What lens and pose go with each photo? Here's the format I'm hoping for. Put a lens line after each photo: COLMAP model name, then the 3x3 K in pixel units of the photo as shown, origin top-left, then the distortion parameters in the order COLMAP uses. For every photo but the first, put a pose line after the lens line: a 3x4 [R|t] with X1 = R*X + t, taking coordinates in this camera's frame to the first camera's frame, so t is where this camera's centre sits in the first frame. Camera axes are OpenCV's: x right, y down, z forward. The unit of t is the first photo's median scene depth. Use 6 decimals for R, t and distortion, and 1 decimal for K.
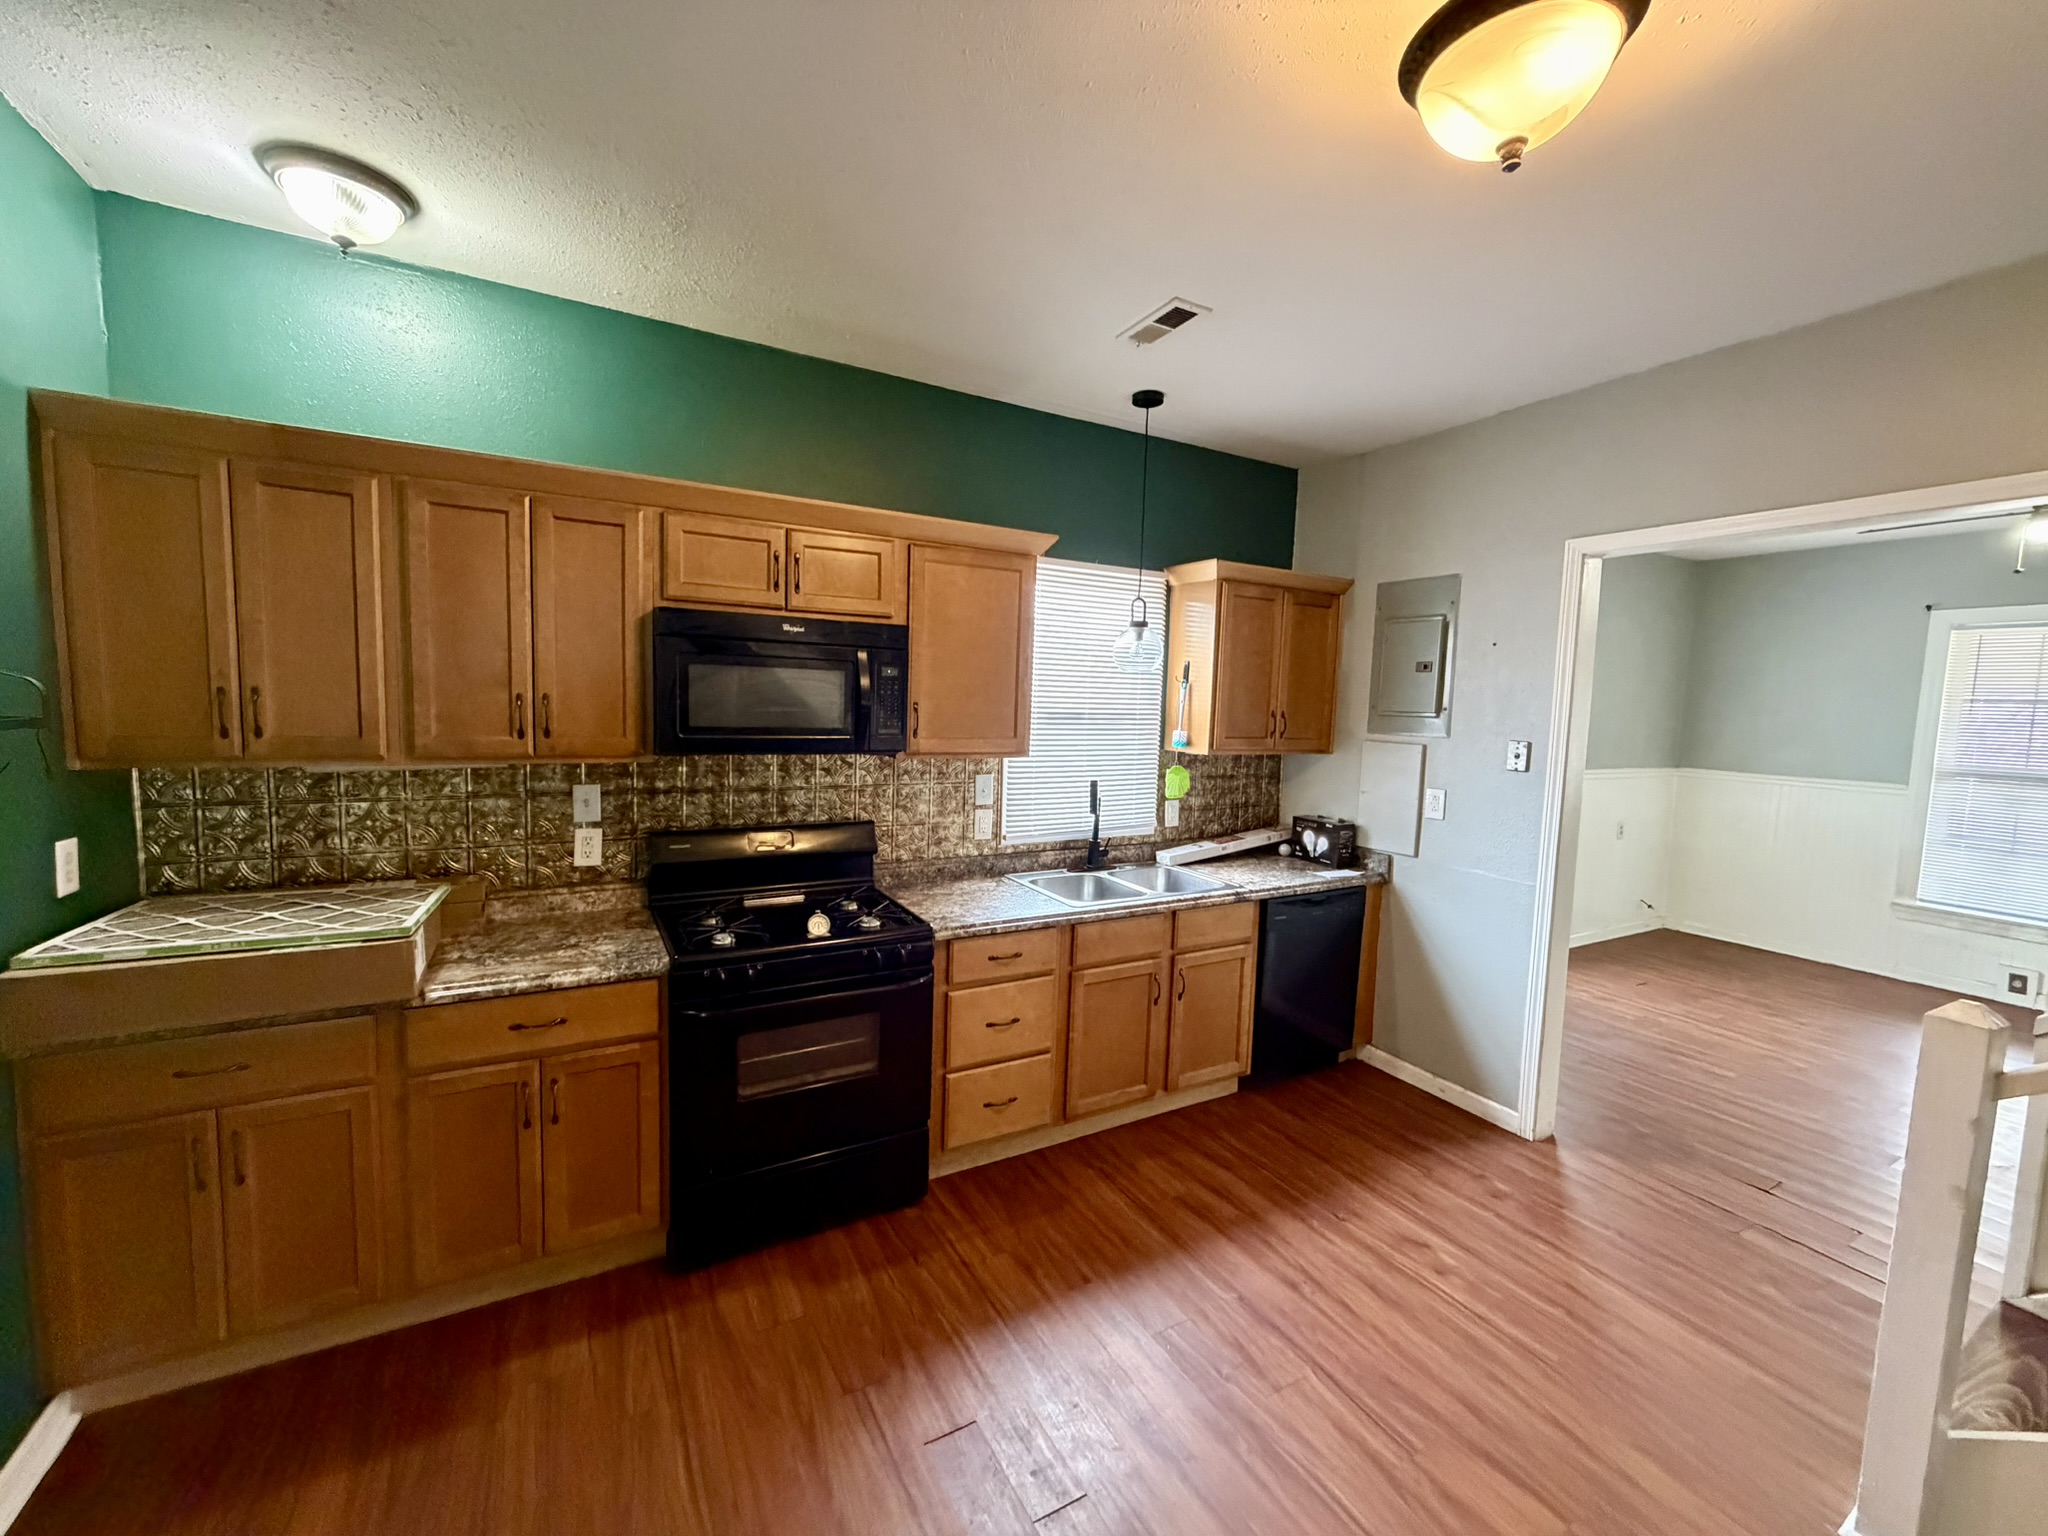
lens RADIAL K [[812.1, 0, 1018.0], [0, 812.1, 765.3], [0, 0, 1]] dist [-0.000455, 0.000005]
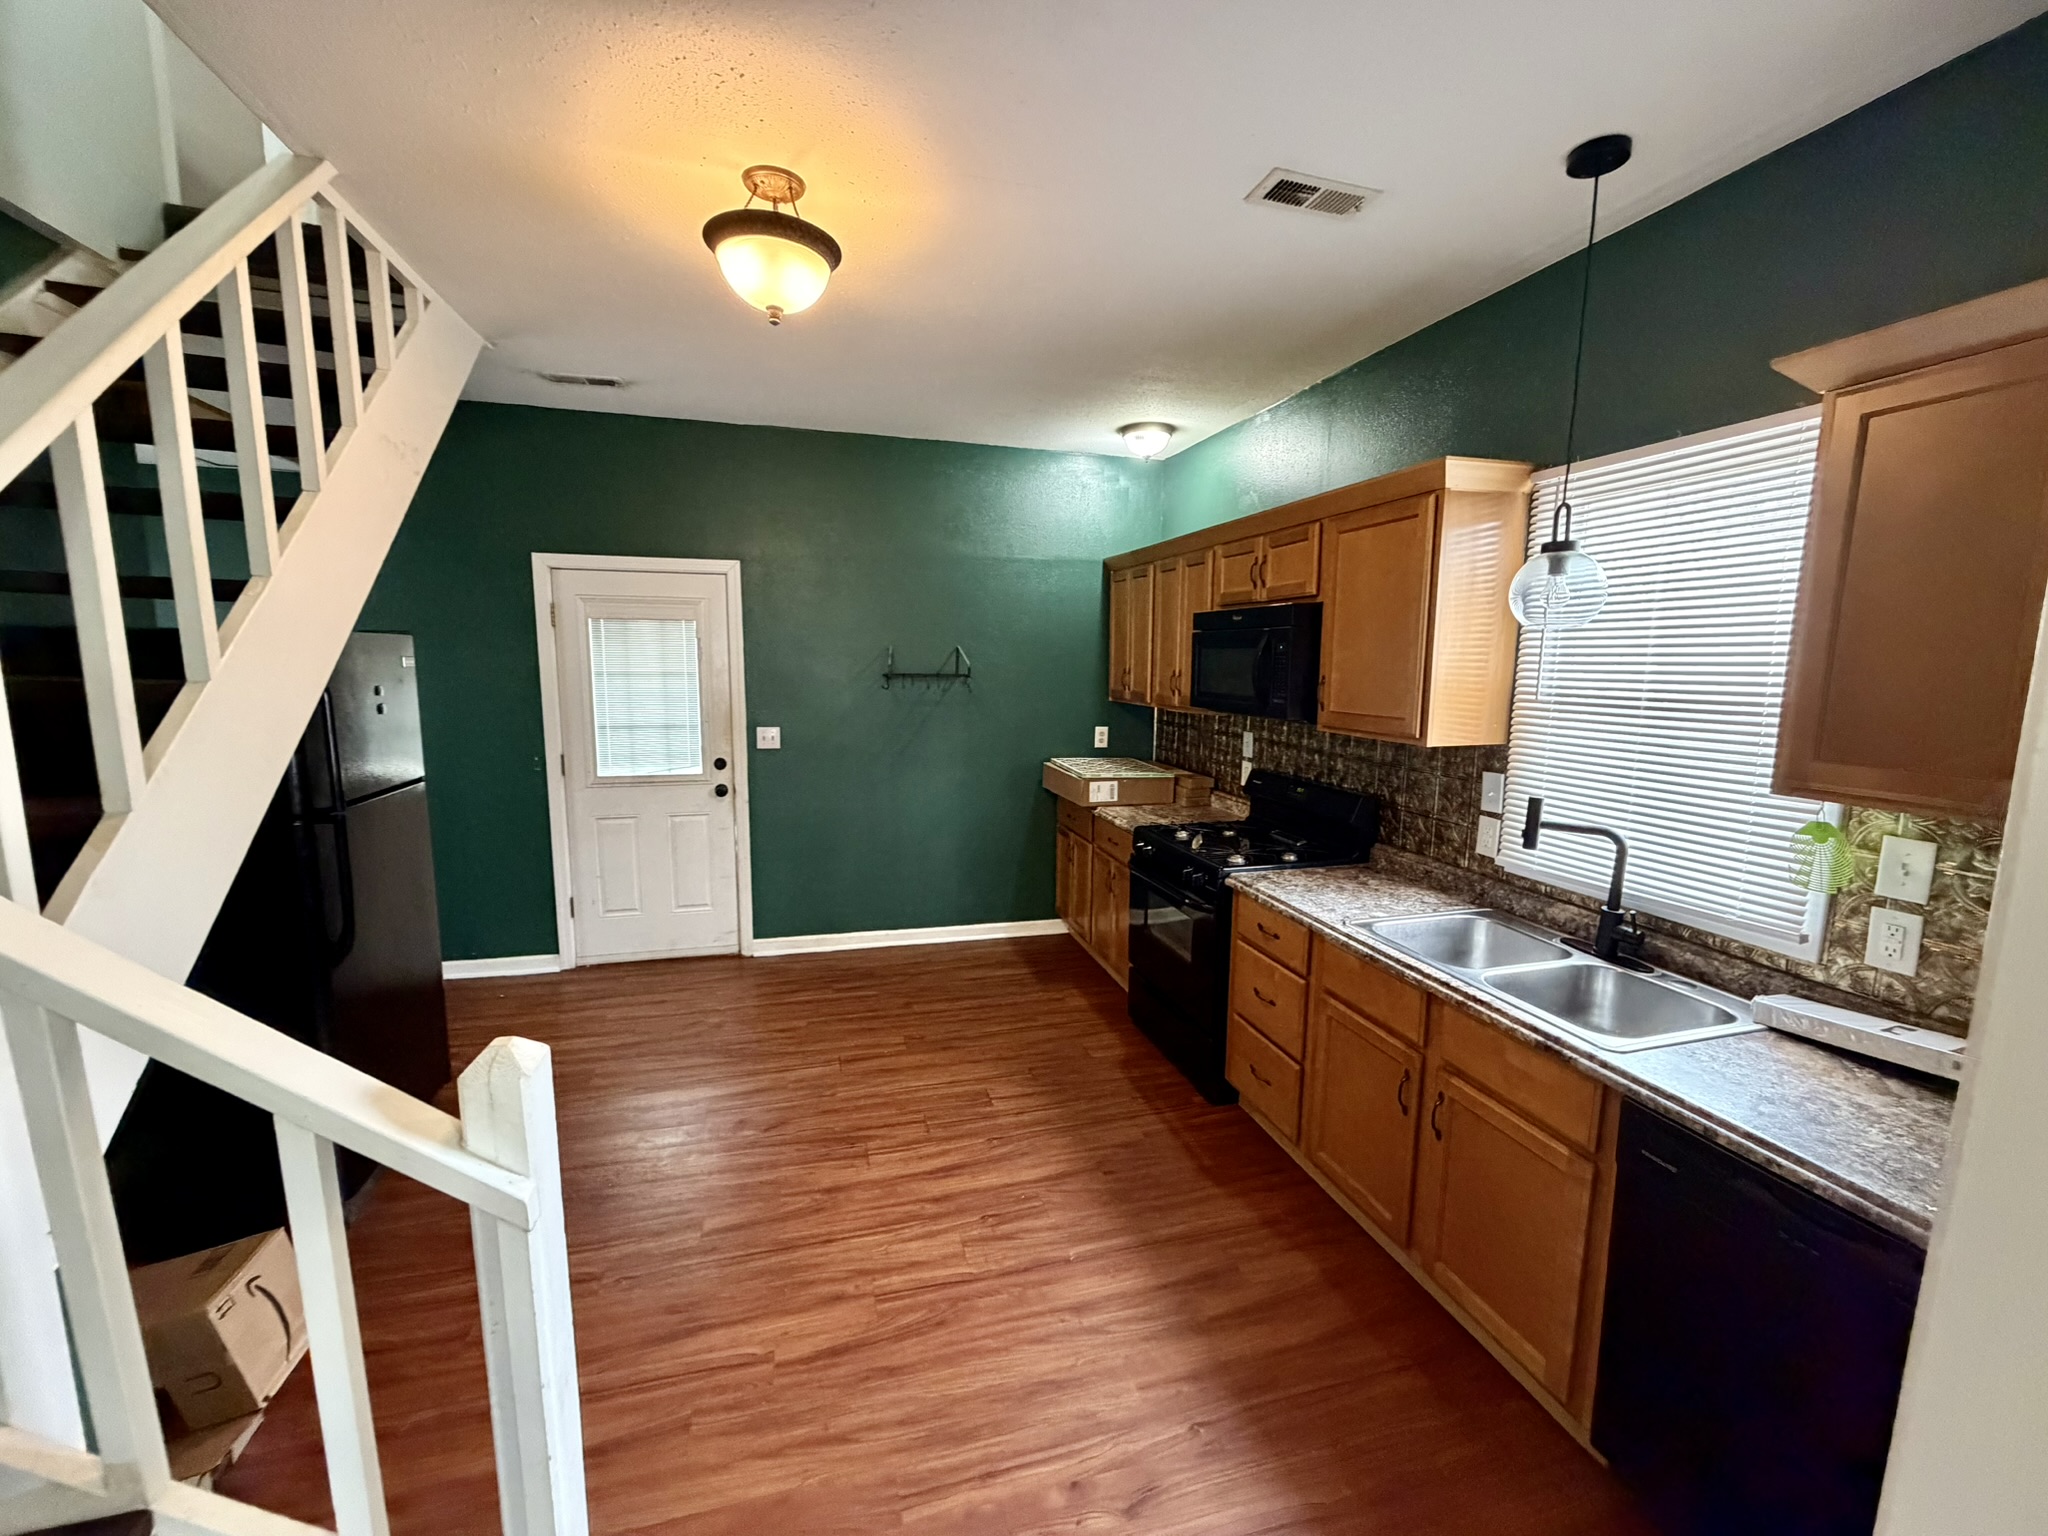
lens RADIAL K [[812.1, 0, 1018.0], [0, 812.1, 765.3], [0, 0, 1]] dist [-0.000455, 0.000005]
pose [[-0.227587, 0.097309, -0.968883, 1.013082], [-0.099434, 0.987471, 0.122533, -0.056553], [0.968668, 0.124226, -0.215060, 0.909448]]
